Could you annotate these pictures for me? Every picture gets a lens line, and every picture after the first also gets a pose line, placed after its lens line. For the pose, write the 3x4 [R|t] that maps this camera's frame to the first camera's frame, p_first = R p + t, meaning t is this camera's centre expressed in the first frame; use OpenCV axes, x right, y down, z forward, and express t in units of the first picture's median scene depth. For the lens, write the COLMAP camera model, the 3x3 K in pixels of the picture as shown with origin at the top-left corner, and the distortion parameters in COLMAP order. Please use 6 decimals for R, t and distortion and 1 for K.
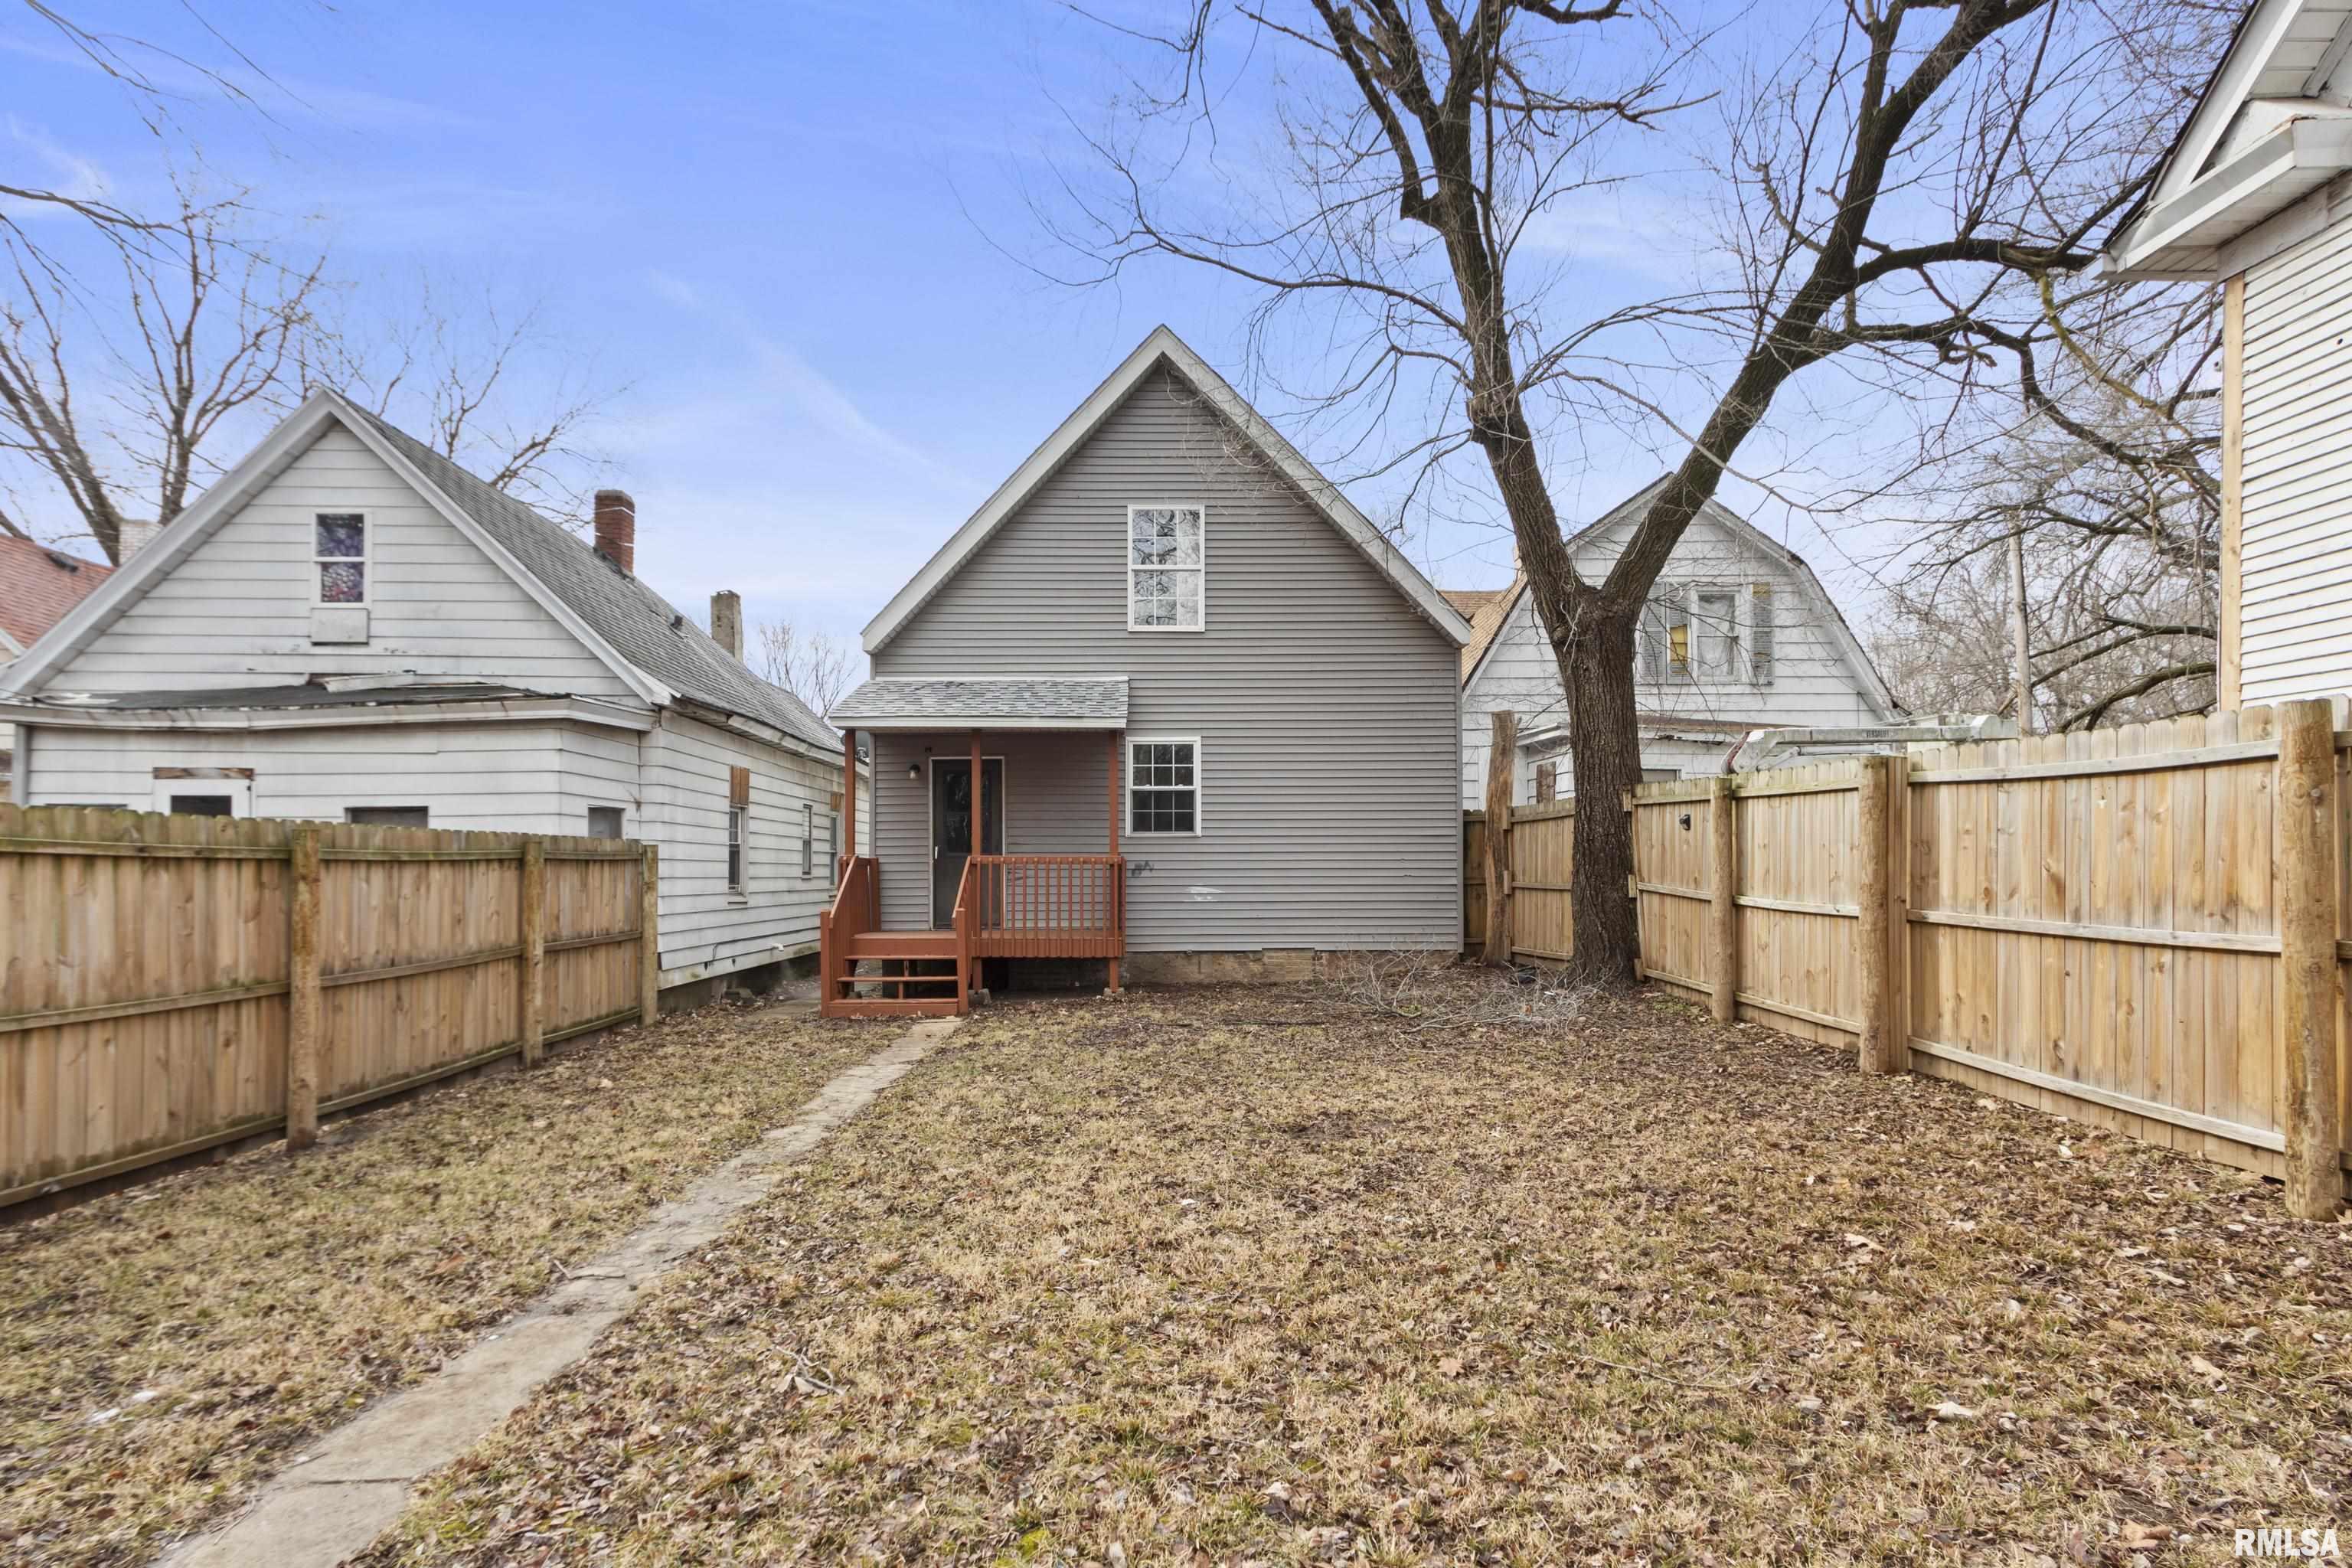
lens RADIAL K [[1110.8, 0, 1165.0], [0, 1110.8, 854.2], [0, 0, 1]] dist [0.001457, -0.000105]
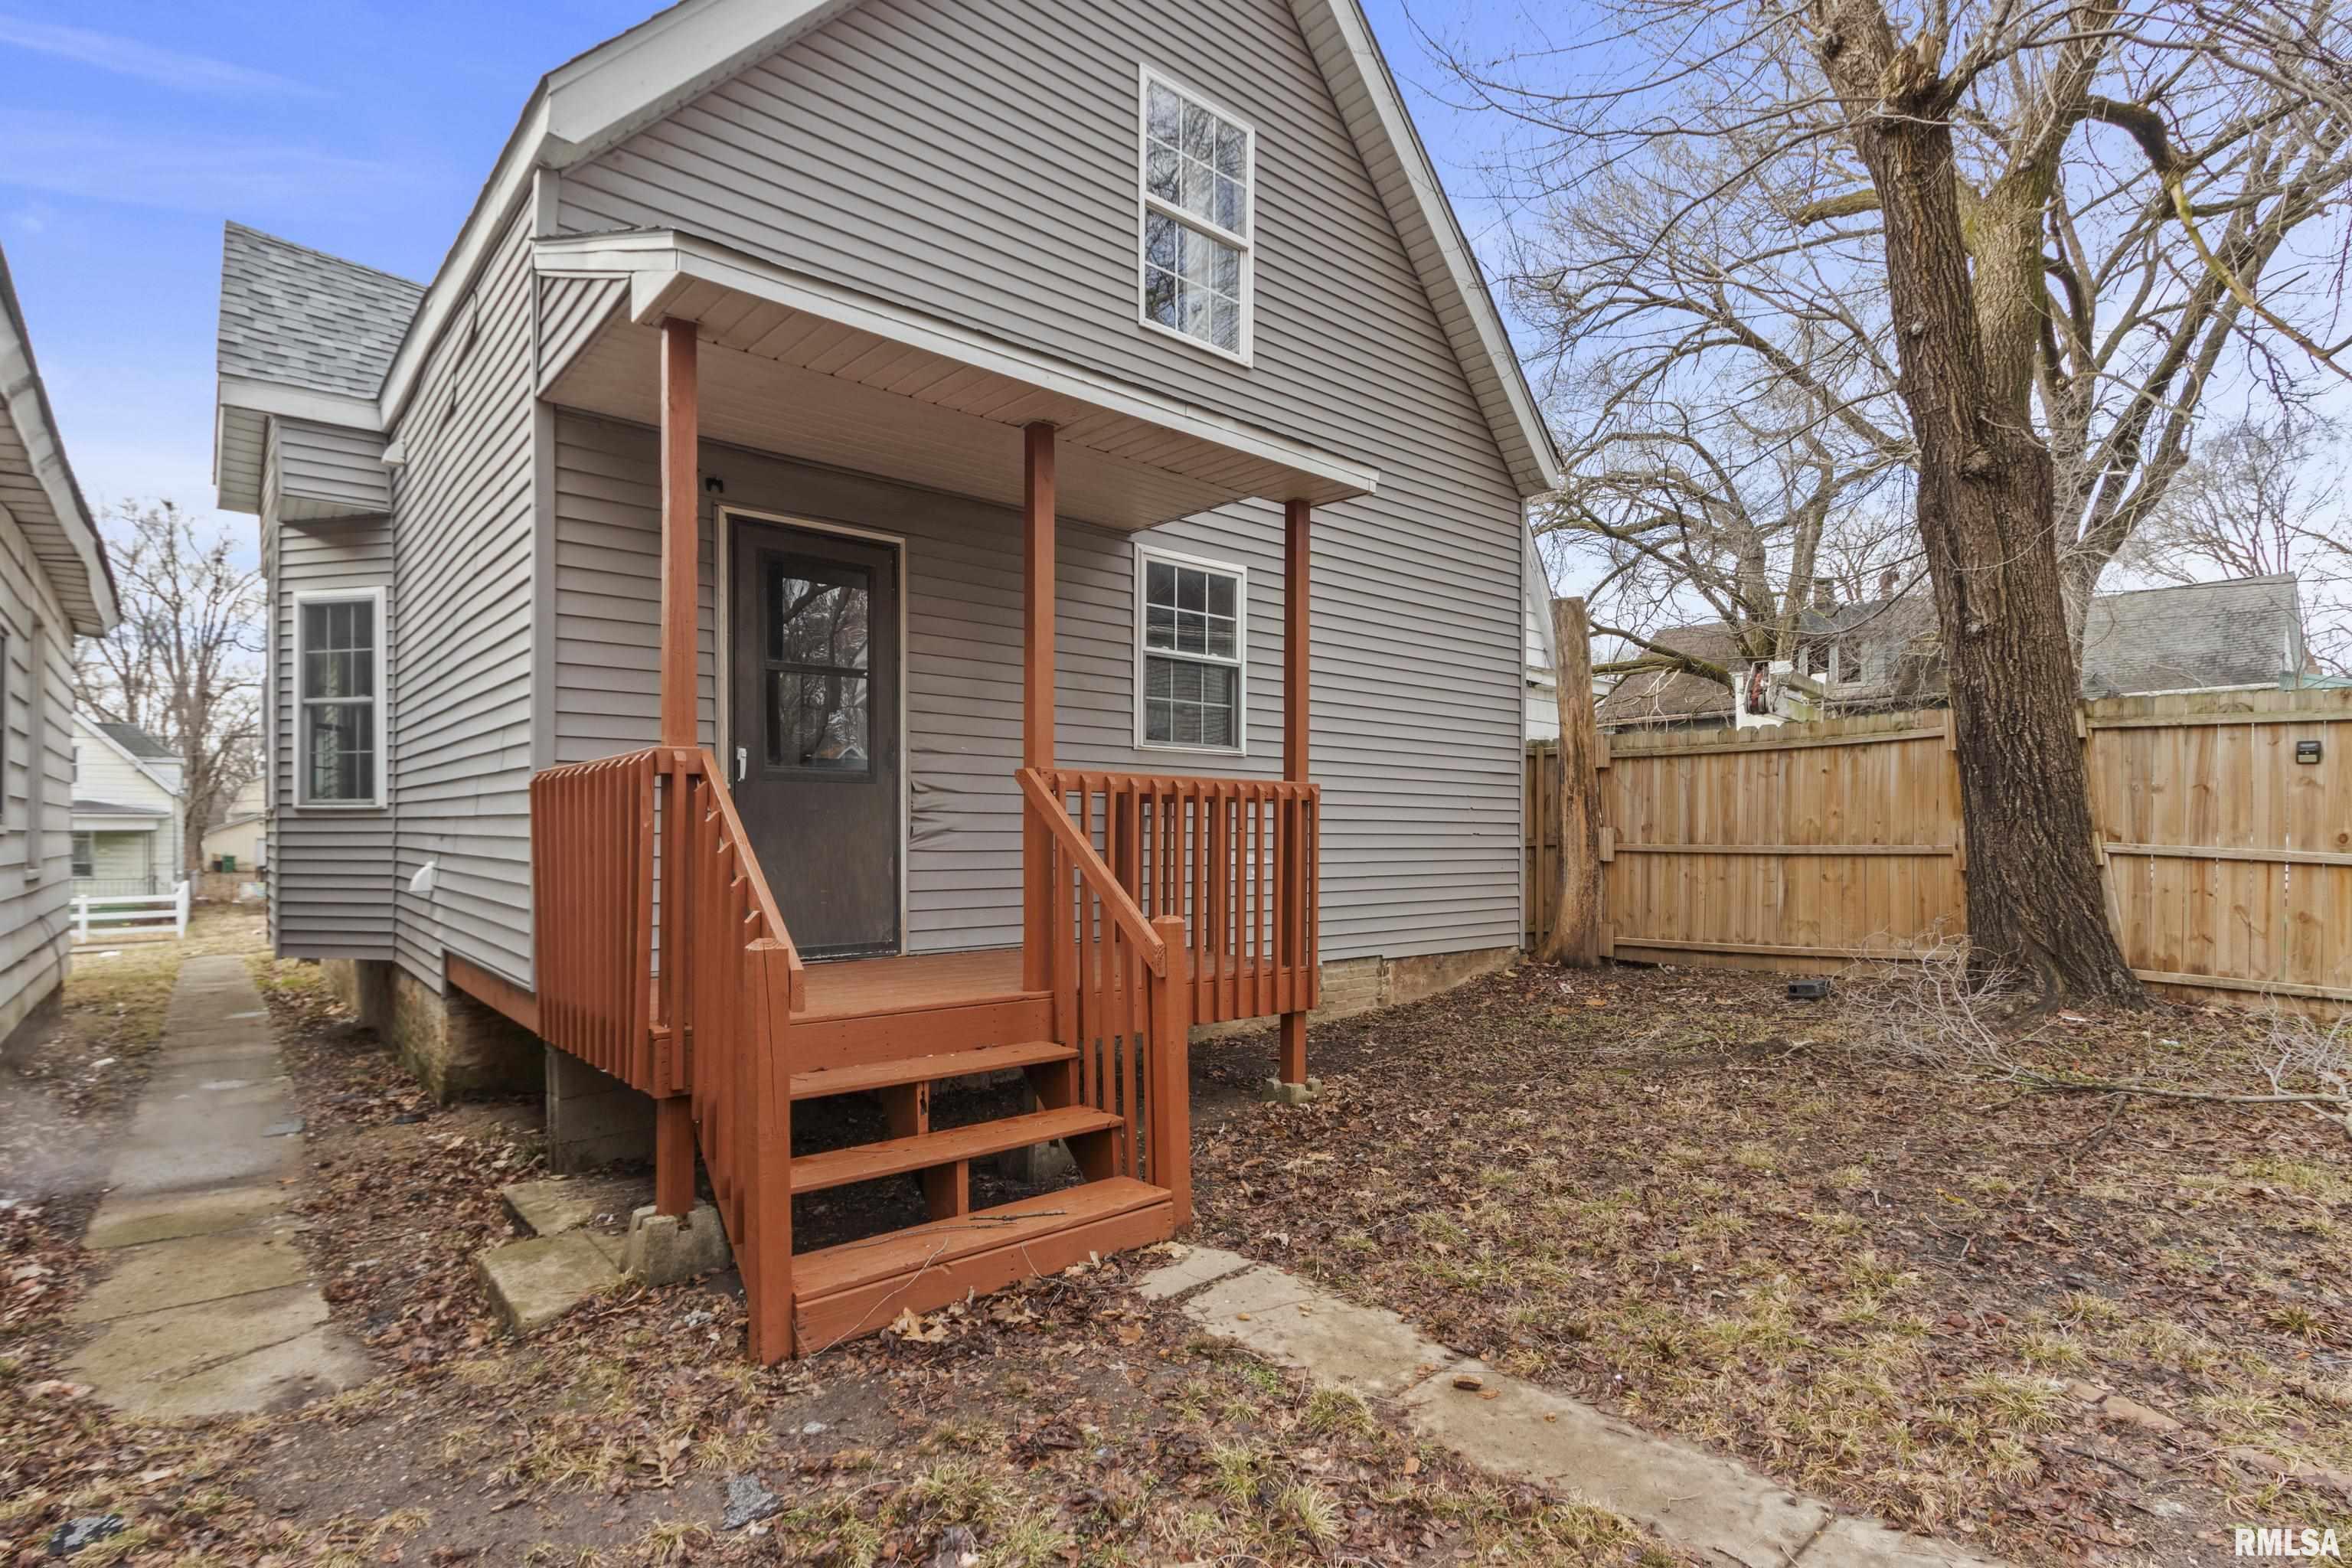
lens RADIAL K [[1132.4, 0, 1190.6], [0, 1132.4, 833.9], [0, 0, 1]] dist [-0.001548, -0.000148]
pose [[0.773804, 0.006140, 0.633395, -0.380239], [-0.014958, 0.999851, 0.008581, 0.019277], [-0.633248, -0.016114, 0.773781, 0.699123]]
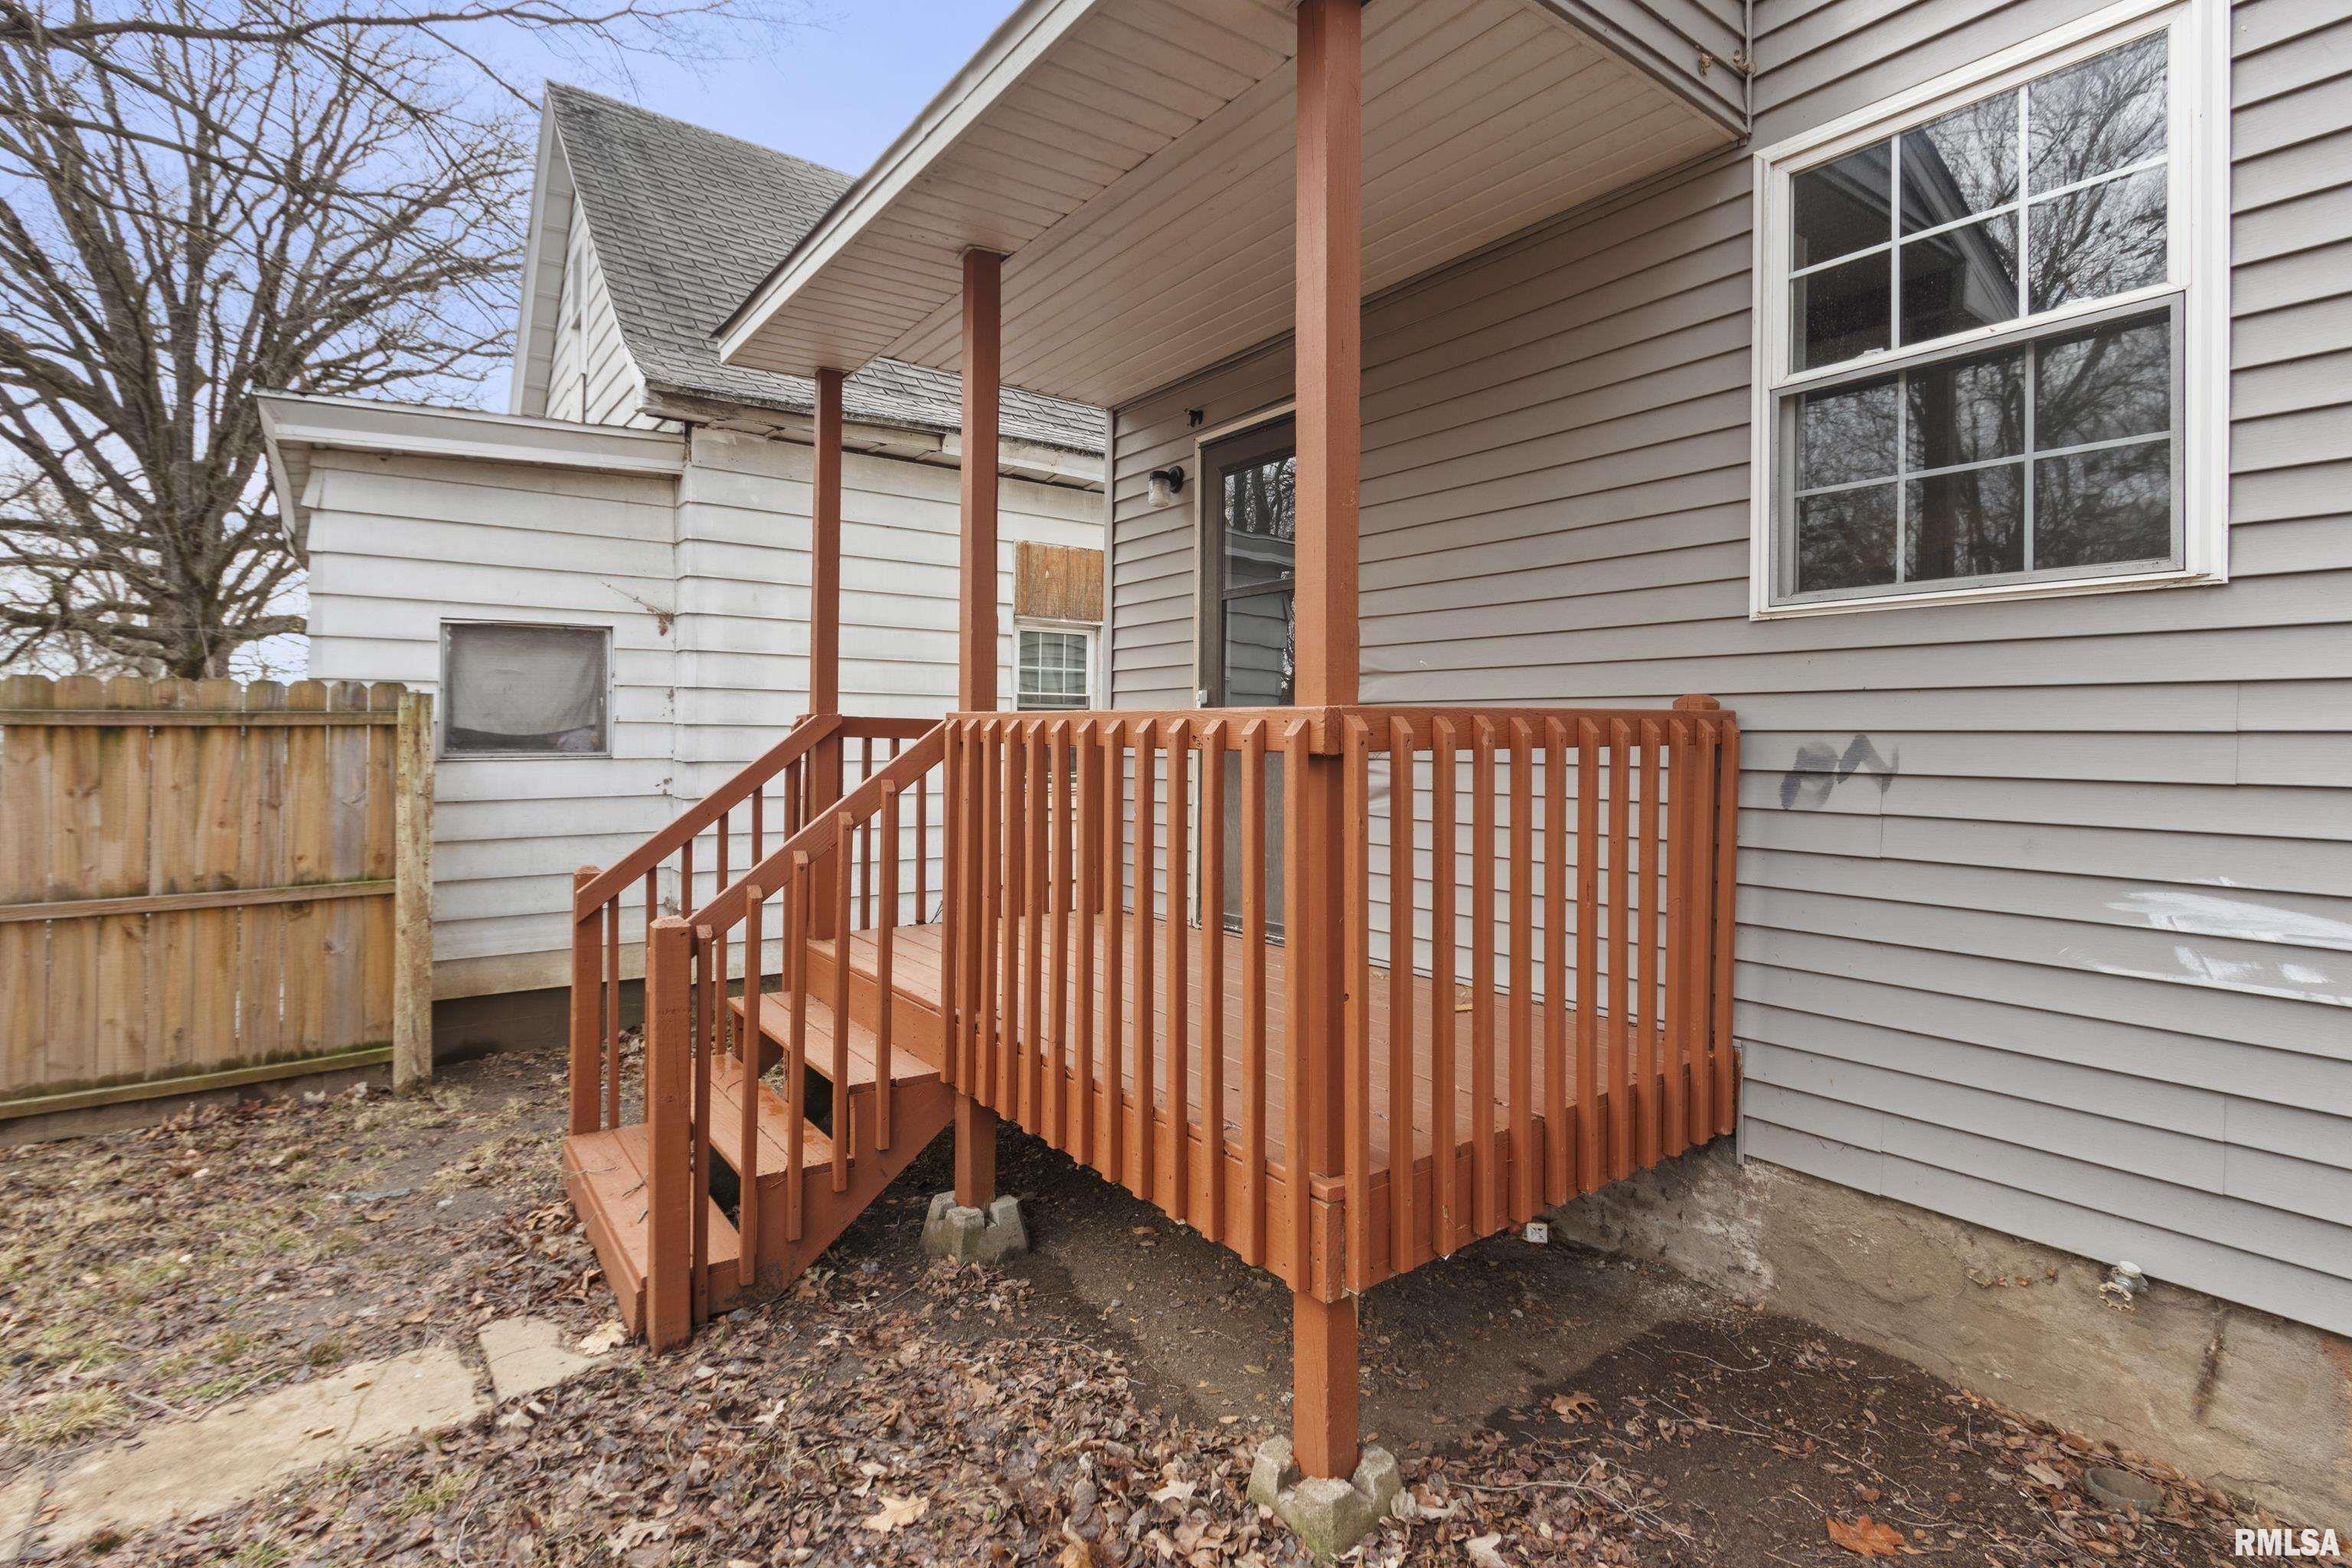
lens RADIAL K [[1134.1, 0, 1157.7], [0, 1134.1, 722.6], [0, 0, 1]] dist [-0.002384, -0.000490]
pose [[0.561463, -0.001390, -0.827501, 0.093142], [0.005540, 0.999982, 0.002079, 0.003452], [0.827484, -0.005751, 0.561460, 0.908804]]
